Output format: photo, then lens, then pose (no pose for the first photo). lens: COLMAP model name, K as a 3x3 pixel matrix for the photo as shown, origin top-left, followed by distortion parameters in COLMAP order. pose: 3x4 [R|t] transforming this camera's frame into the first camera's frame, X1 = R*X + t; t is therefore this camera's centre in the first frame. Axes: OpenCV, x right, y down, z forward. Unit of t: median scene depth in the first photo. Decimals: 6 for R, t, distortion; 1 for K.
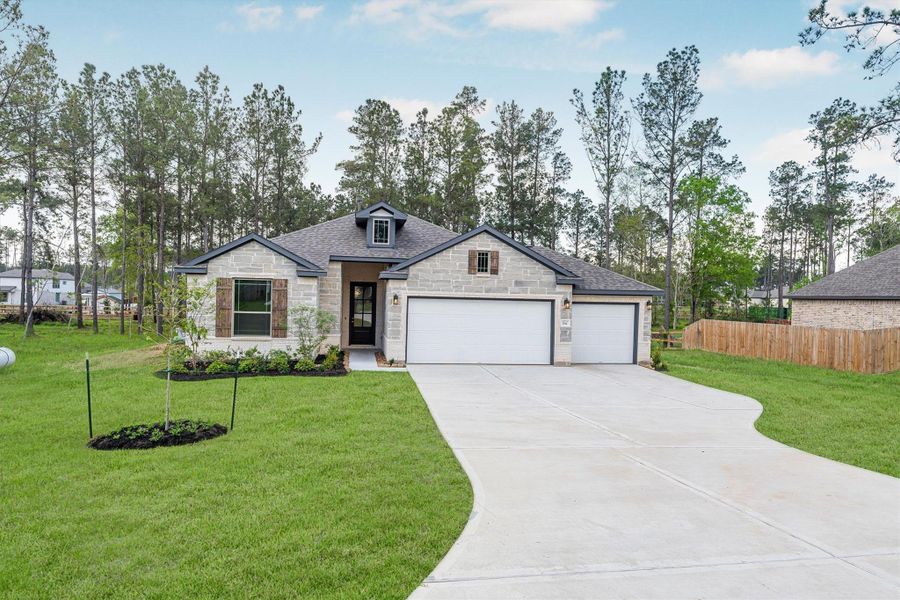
lens RADIAL K [[593.6, 0, 444.7], [0, 593.6, 296.6], [0, 0, 1]] dist [-0.002328, 0.002752]
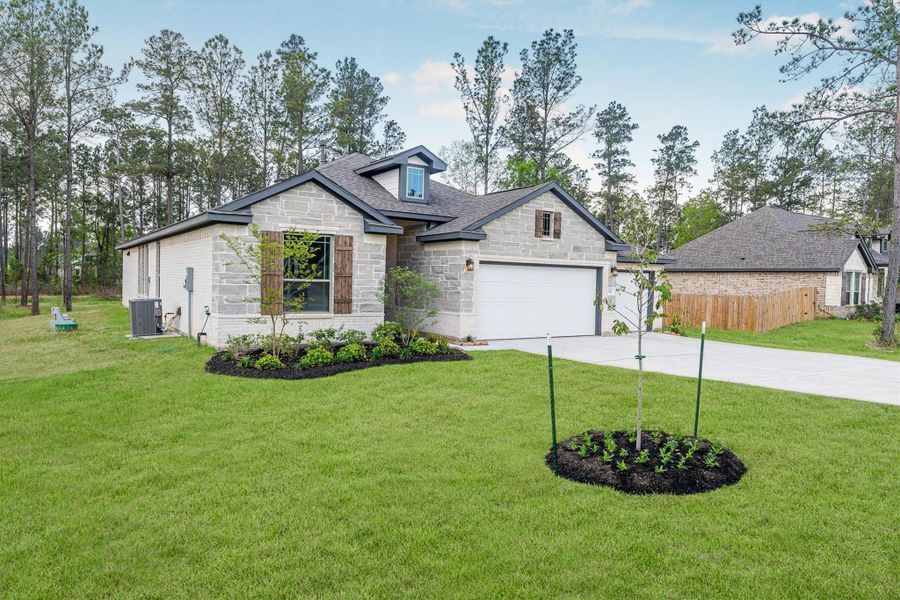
lens RADIAL K [[590.0, 0, 450.0], [0, 590.0, 300.0], [0, 0, 1]] dist [-0.004961, 0.002782]
pose [[0.903549, -0.016168, 0.428180, -0.449032], [-0.003817, 0.998944, 0.045776, 0.016111], [-0.428468, -0.042995, 0.902533, 0.252762]]
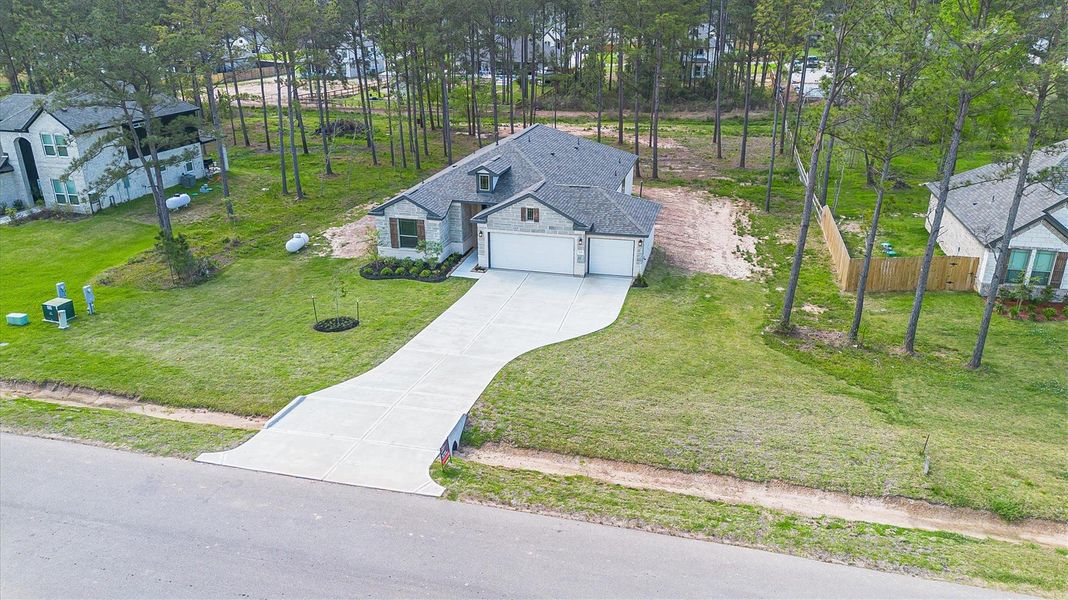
lens RADIAL K [[757.8, 0, 532.5], [0, 757.8, 283.5], [0, 0, 1]] dist [0.085623, -0.102917]
pose [[0.922236, 0.112675, -0.369844, 0.875585], [0.021660, 0.940032, 0.340397, -0.597061], [0.386019, -0.321937, 0.864492, -0.895098]]
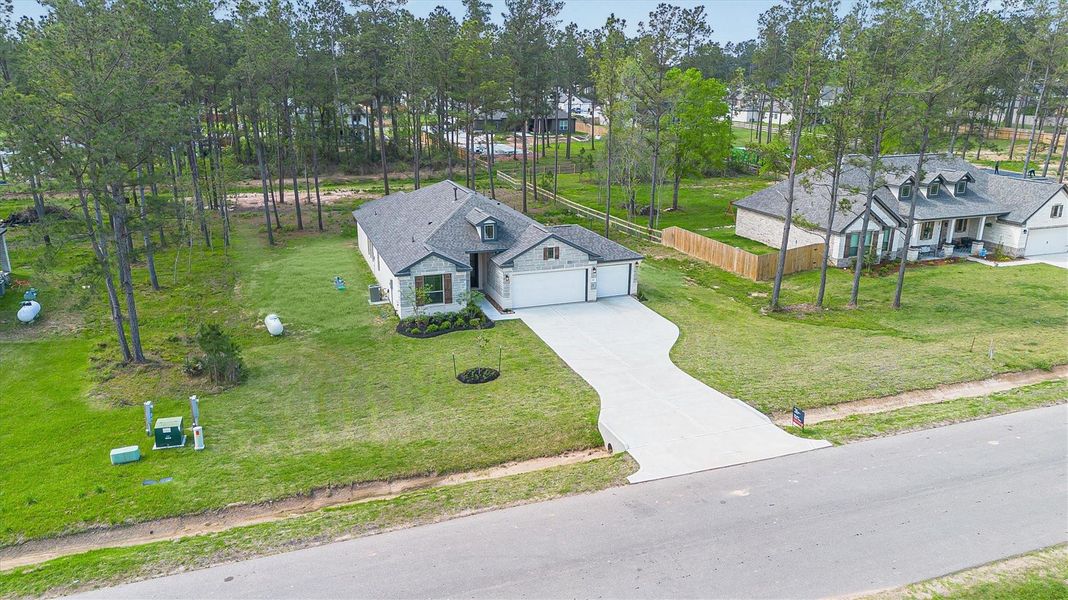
lens RADIAL K [[757.8, 0, 532.5], [0, 757.8, 283.5], [0, 0, 1]] dist [0.085623, -0.102917]
pose [[0.981329, -0.069420, 0.179371, -0.419637], [0.018117, 0.961809, 0.273122, -0.608896], [-0.191480, -0.264773, 0.945109, -1.236998]]
